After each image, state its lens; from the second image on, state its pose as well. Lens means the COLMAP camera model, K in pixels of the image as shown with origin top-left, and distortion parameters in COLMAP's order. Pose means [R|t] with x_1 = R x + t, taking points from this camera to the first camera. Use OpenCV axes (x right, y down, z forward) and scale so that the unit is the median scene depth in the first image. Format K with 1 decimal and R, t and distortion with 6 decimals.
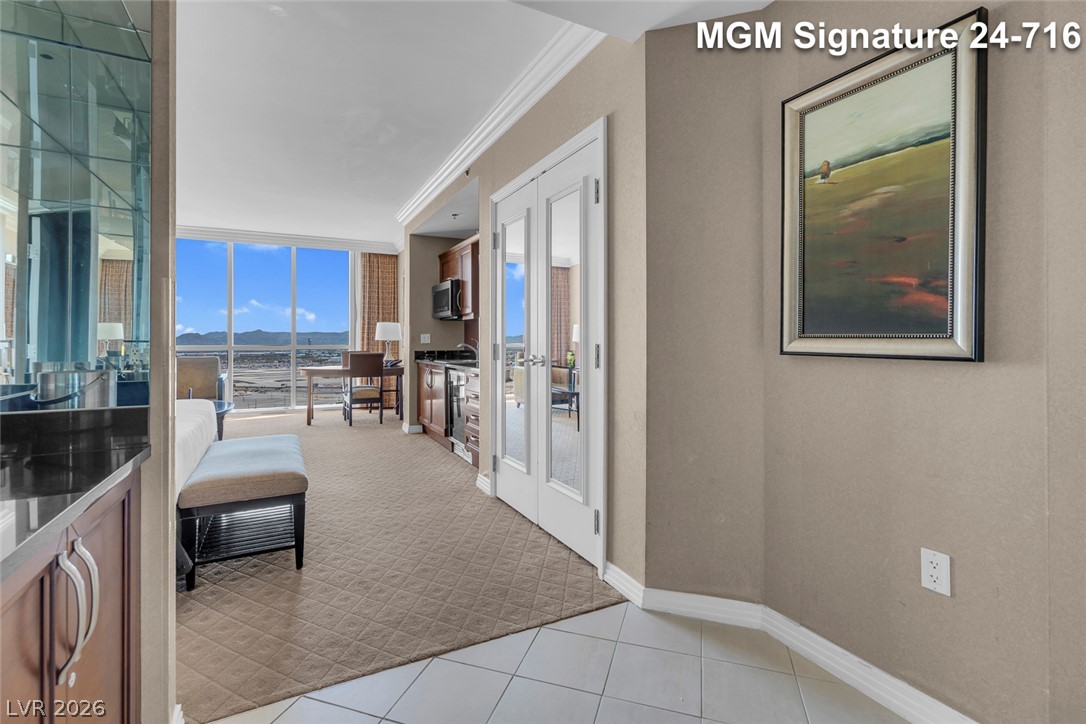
lens RADIAL K [[496.8, 0, 537.7], [0, 496.8, 338.6], [0, 0, 1]] dist [-0.005194, 0.002943]
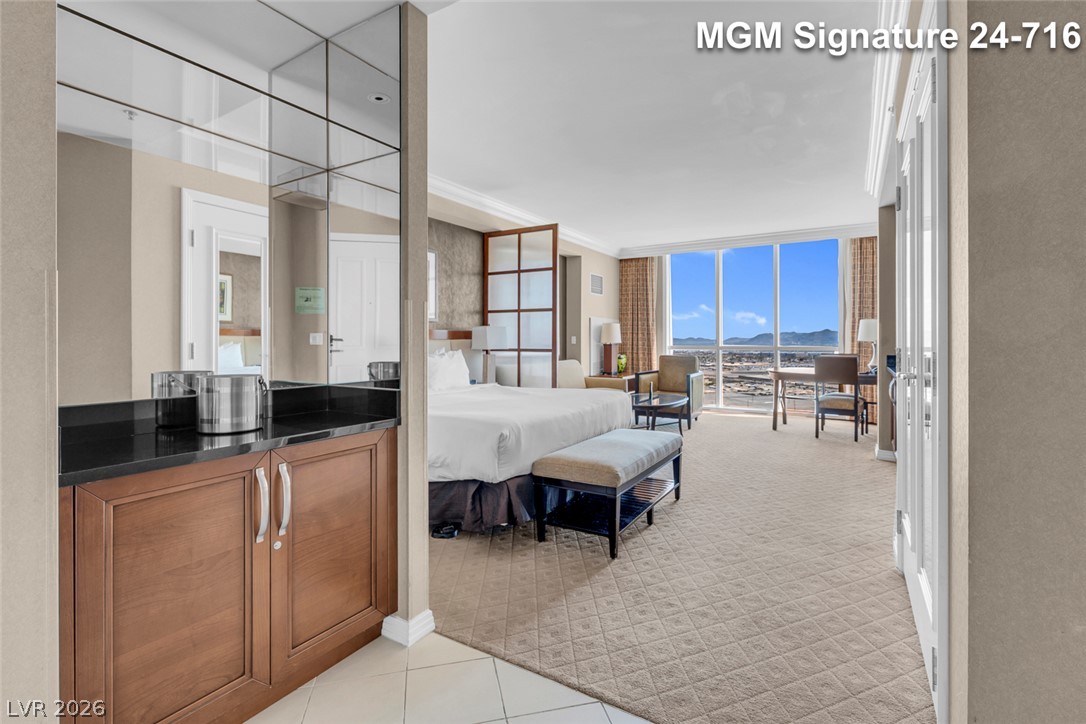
lens RADIAL K [[496.8, 0, 541.8], [0, 496.8, 345.0], [0, 0, 1]] dist [-0.005194, 0.002943]
pose [[0.515668, 0.005801, -0.856769, 0.170753], [0.006607, 0.999920, 0.010748, -0.004196], [0.856763, -0.011203, 0.515589, 0.155416]]
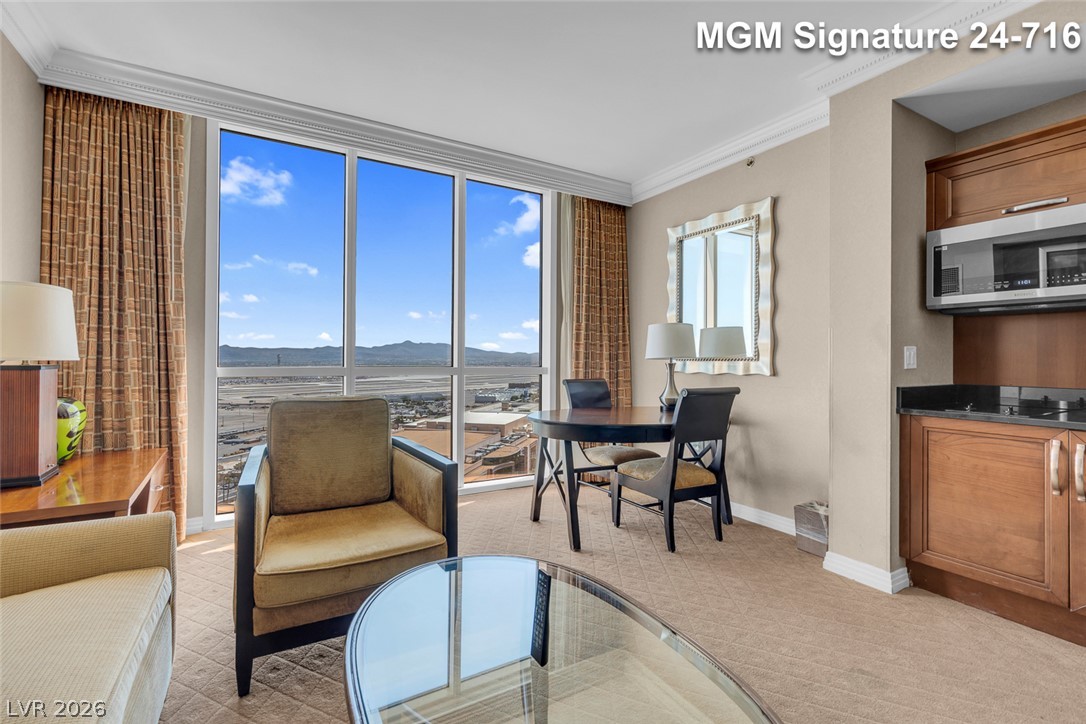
lens RADIAL K [[496.8, 0, 539.3], [0, 496.8, 356.0], [0, 0, 1]] dist [-0.005194, 0.002943]
pose [[0.998463, 0.006030, 0.055096, -0.681826], [-0.006110, 0.999981, 0.001281, 0.000596], [-0.055088, -0.001616, 0.998480, 0.735395]]
